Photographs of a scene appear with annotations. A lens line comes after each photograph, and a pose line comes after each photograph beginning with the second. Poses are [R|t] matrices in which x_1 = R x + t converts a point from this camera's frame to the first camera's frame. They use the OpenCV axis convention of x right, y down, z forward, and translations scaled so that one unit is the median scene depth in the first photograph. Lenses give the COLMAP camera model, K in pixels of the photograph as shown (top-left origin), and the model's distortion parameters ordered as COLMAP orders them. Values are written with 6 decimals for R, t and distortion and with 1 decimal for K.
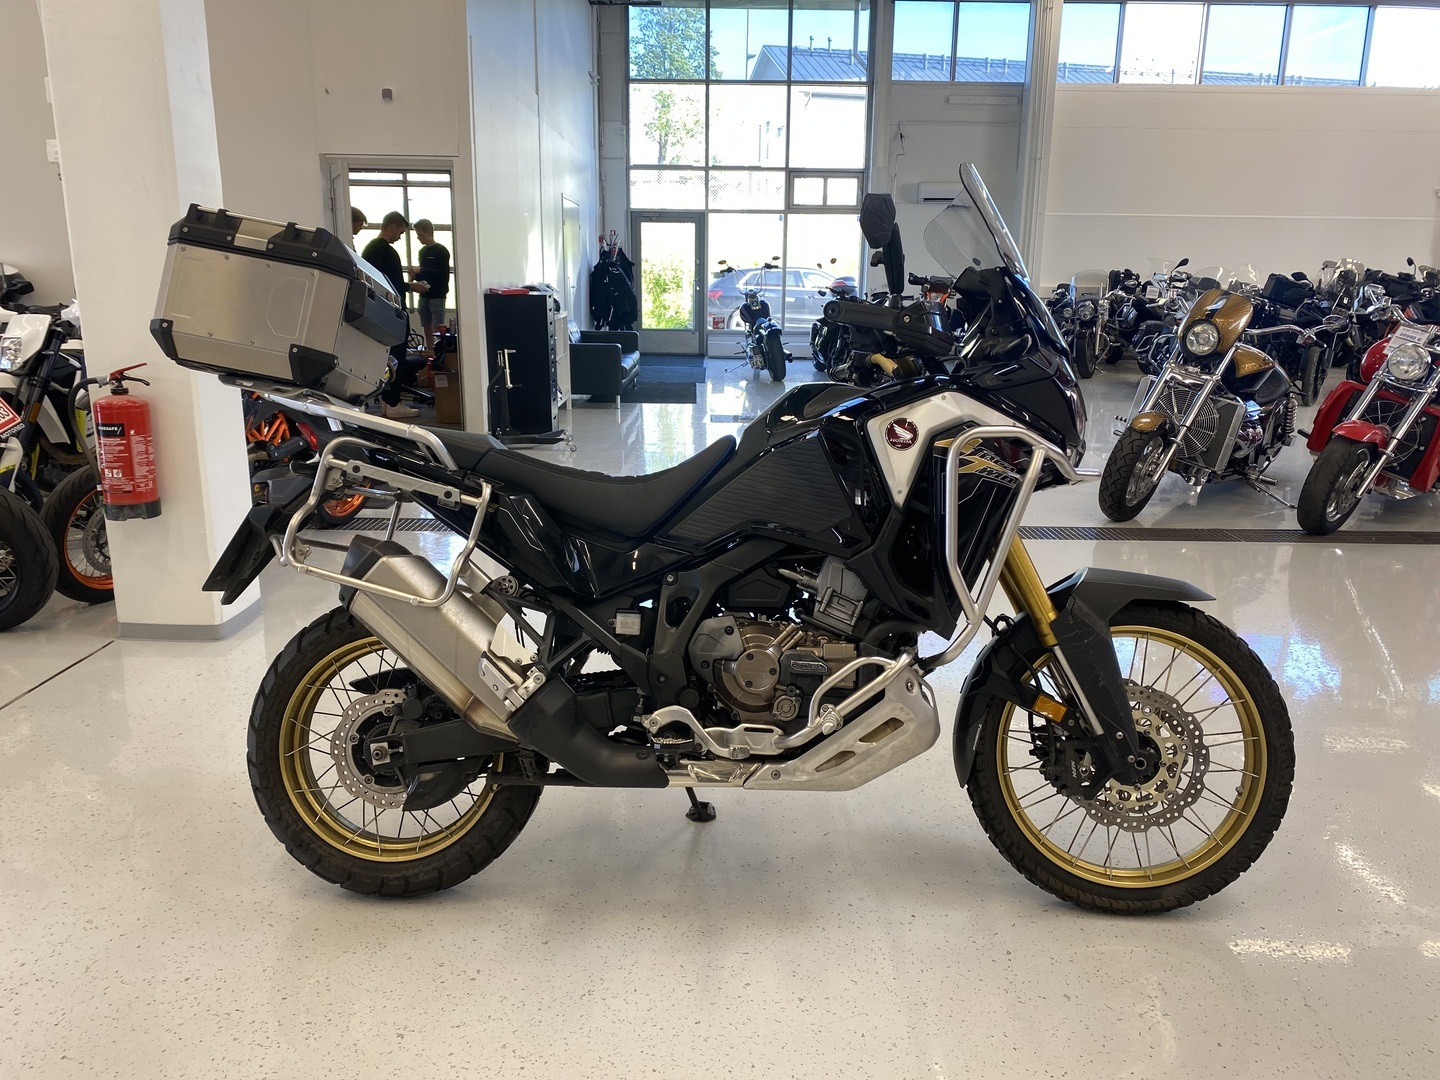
lens RADIAL K [[1102.0, 0, 720.0], [0, 1102.0, 540.0], [0, 0, 1]] dist [0.010337, 0.000273]
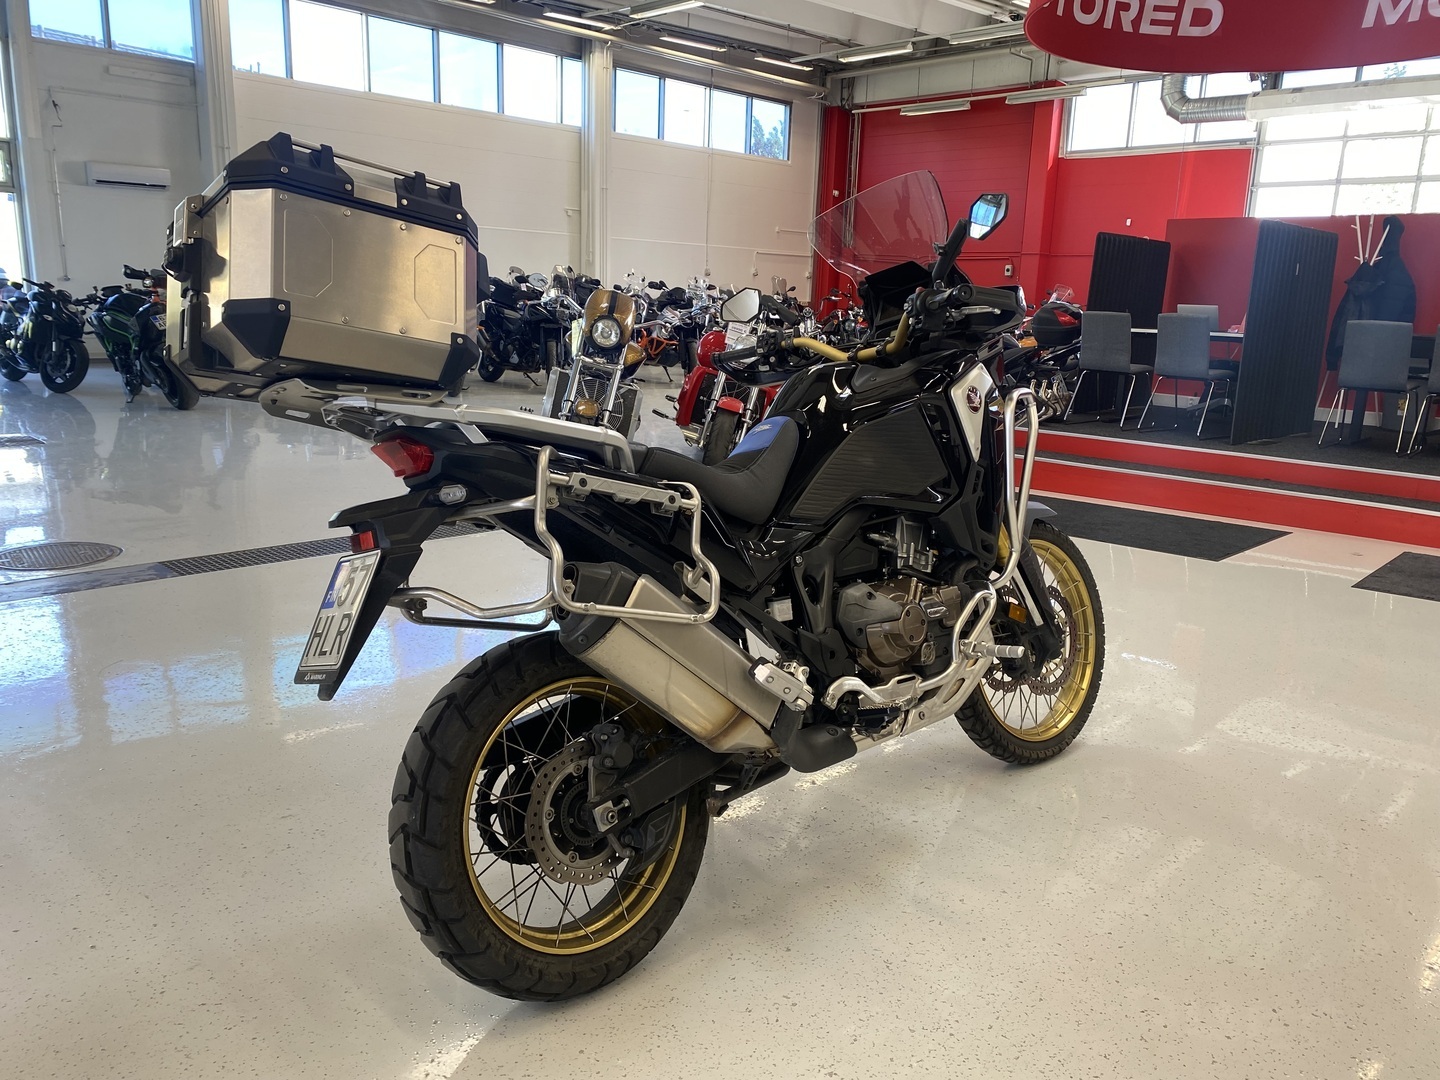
lens RADIAL K [[1104.8, 0, 720.2], [0, 1104.8, 567.3], [0, 0, 1]] dist [0.006699, -0.004544]
pose [[0.703998, -0.161263, 0.691651, -0.769807], [0.147397, 0.985851, 0.079830, -0.048005], [-0.694738, 0.045747, 0.717807, 0.311321]]
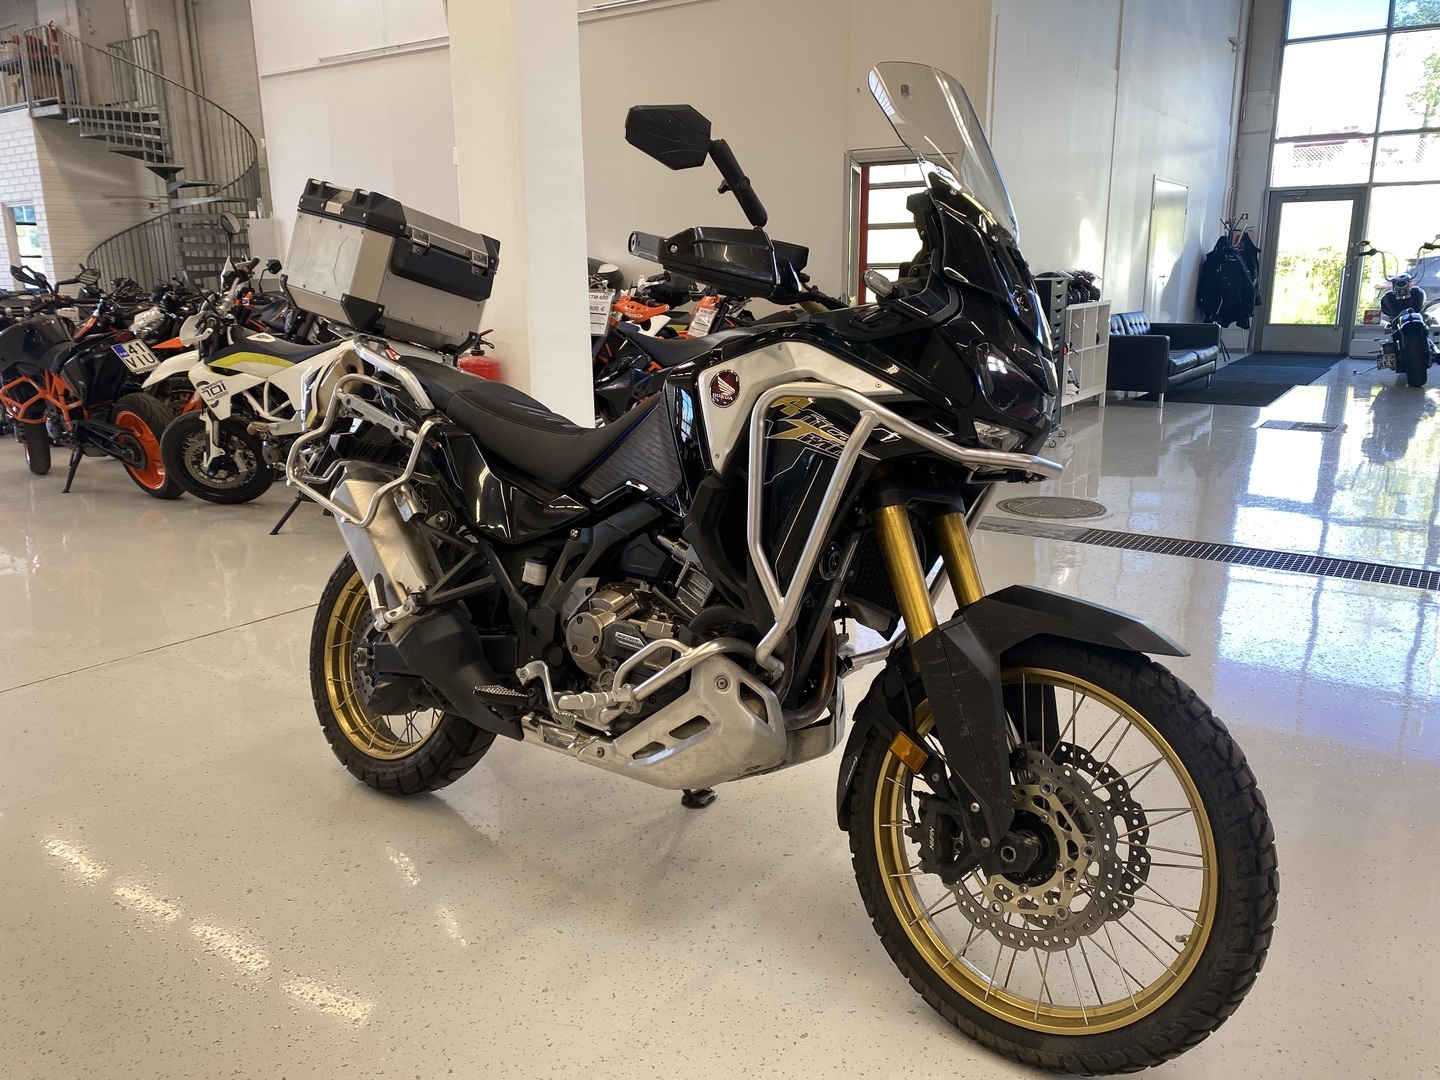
lens RADIAL K [[1085.8, 0, 720.0], [0, 1085.8, 540.0], [0, 0, 1]] dist [0.012382, 0.005858]
pose [[0.819123, 0.117140, -0.561529, 0.576744], [-0.116599, 0.992491, 0.036956, -0.009086], [0.561642, 0.035202, 0.826631, 0.271423]]
